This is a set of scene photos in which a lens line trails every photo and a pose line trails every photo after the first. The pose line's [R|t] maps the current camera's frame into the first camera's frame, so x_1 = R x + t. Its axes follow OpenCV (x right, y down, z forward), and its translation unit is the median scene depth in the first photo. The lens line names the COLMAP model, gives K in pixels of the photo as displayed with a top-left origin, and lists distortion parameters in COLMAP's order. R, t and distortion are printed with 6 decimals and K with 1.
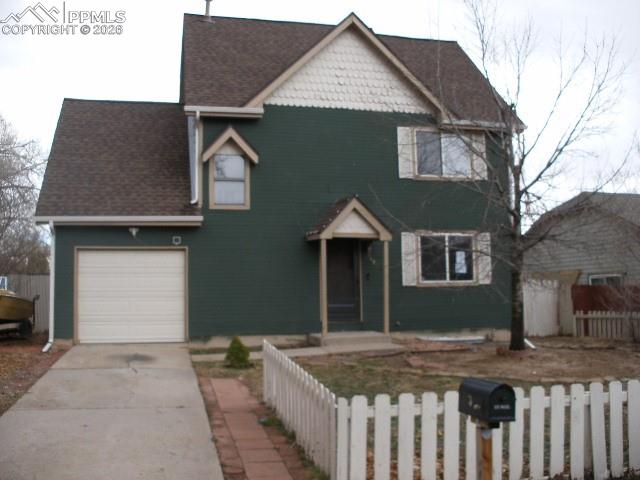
lens RADIAL K [[663.2, 0, 317.5], [0, 663.2, 238.9], [0, 0, 1]] dist [-0.148030, 0.000000]
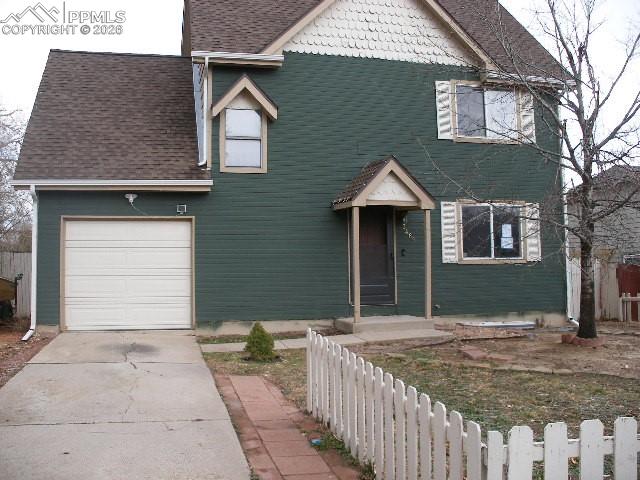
lens RADIAL K [[663.2, 0, 322.2], [0, 663.2, 240.3], [0, 0, 1]] dist [-0.148030, 0.000000]
pose [[0.999898, 0.001845, 0.014132, -0.044634], [-0.002231, 0.999624, 0.027316, 0.019128], [-0.014076, -0.027345, 0.999527, 0.149188]]
